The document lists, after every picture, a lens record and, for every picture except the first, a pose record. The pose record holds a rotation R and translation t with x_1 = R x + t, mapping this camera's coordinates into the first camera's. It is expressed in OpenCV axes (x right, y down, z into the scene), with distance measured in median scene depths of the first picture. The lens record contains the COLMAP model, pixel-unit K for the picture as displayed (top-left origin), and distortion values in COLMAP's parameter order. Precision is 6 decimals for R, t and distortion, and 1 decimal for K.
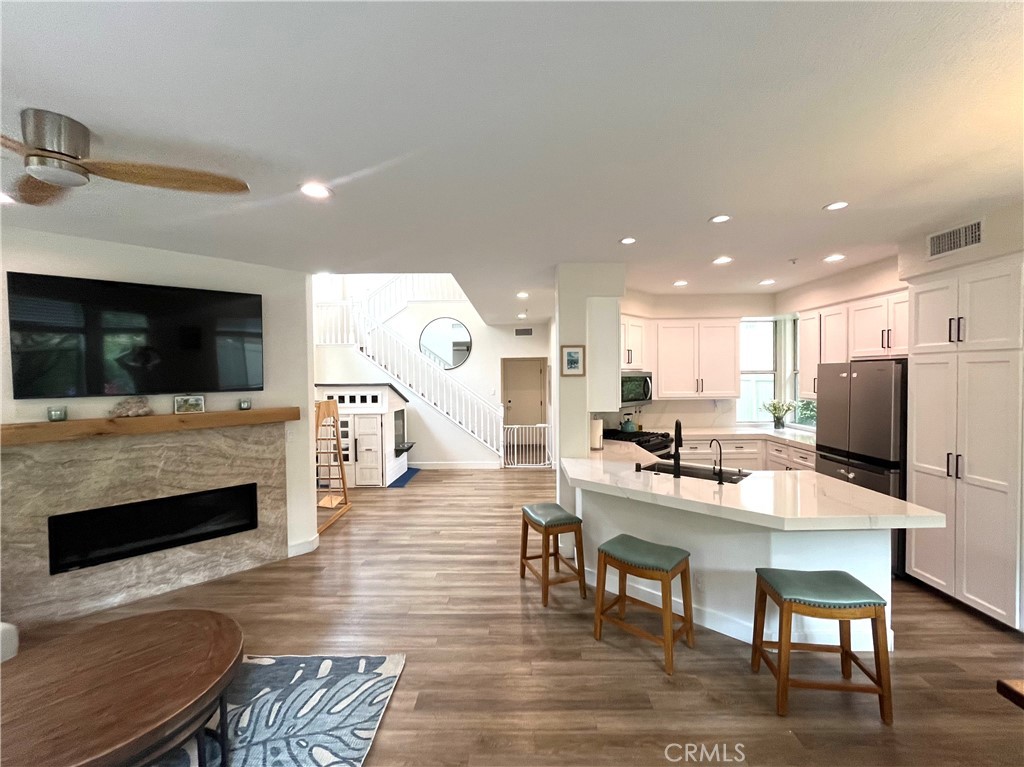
lens RADIAL K [[432.0, 0, 517.8], [0, 432.0, 378.4], [0, 0, 1]] dist [0.000982, 0.000031]
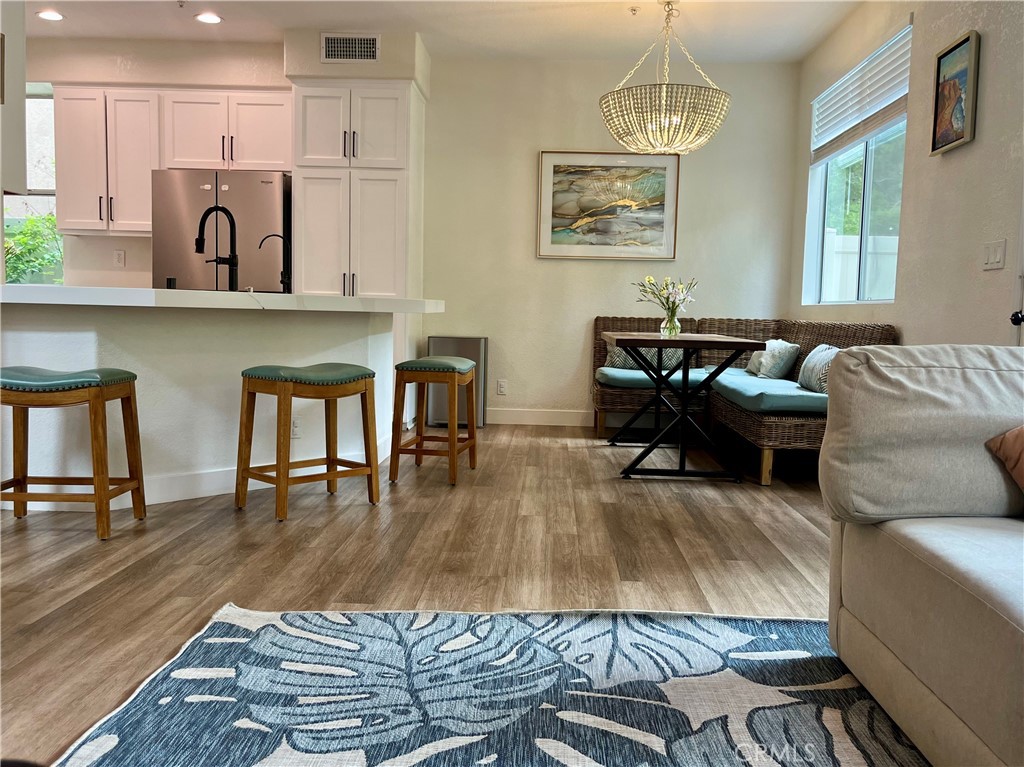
lens RADIAL K [[869.0, 0, 518.0], [0, 869.0, 387.6], [0, 0, 1]] dist [0.004308, 0.000521]
pose [[0.038483, -0.084480, 0.995682, -0.833156], [-0.019317, 0.996171, 0.085268, 0.223419], [-0.999073, -0.022515, 0.036704, 0.463421]]
